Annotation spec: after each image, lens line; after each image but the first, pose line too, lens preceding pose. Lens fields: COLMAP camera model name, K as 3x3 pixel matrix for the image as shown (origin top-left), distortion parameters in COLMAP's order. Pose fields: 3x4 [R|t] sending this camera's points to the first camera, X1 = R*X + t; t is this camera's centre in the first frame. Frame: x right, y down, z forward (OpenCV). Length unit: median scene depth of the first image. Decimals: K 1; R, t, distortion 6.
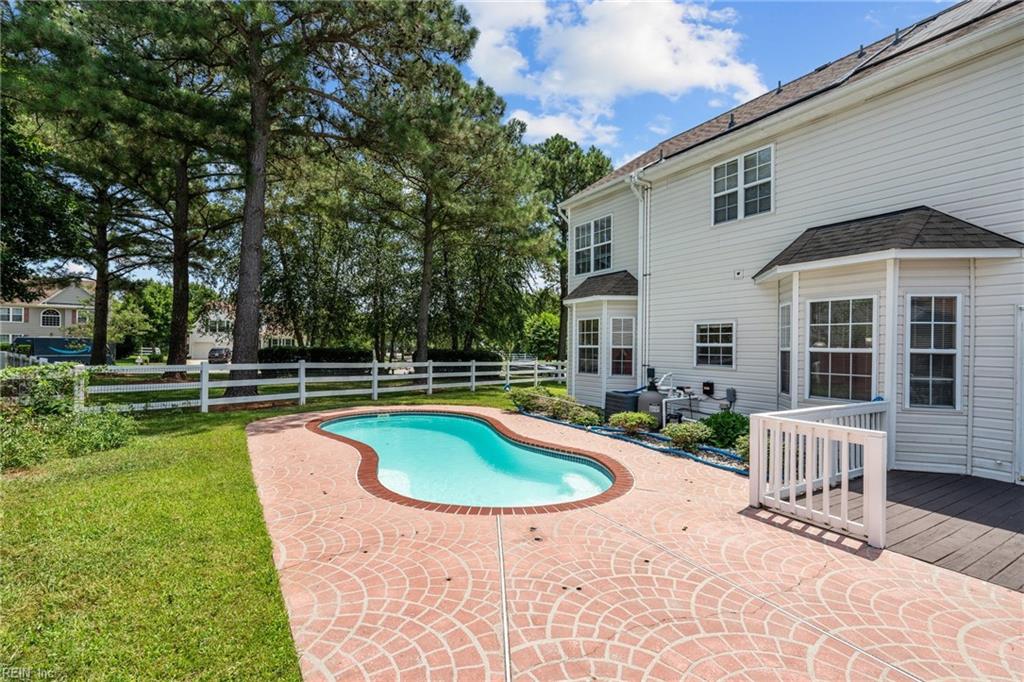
lens RADIAL K [[457.6, 0, 510.2], [0, 457.6, 344.6], [0, 0, 1]] dist [-0.004849, -0.000368]
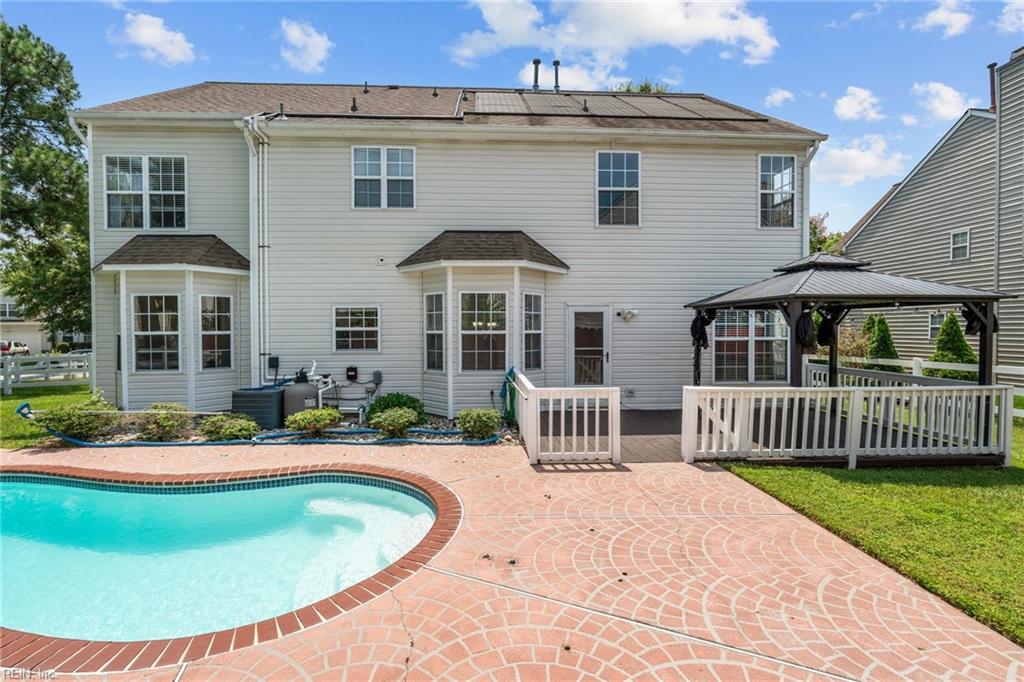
lens RADIAL K [[459.0, 0, 511.9], [0, 459.0, 336.5], [0, 0, 1]] dist [-0.014528, -0.000060]
pose [[0.463480, -0.029888, 0.885603, -0.290258], [0.007381, 0.999527, 0.029870, -0.010814], [-0.886077, -0.007307, 0.463481, 0.253975]]
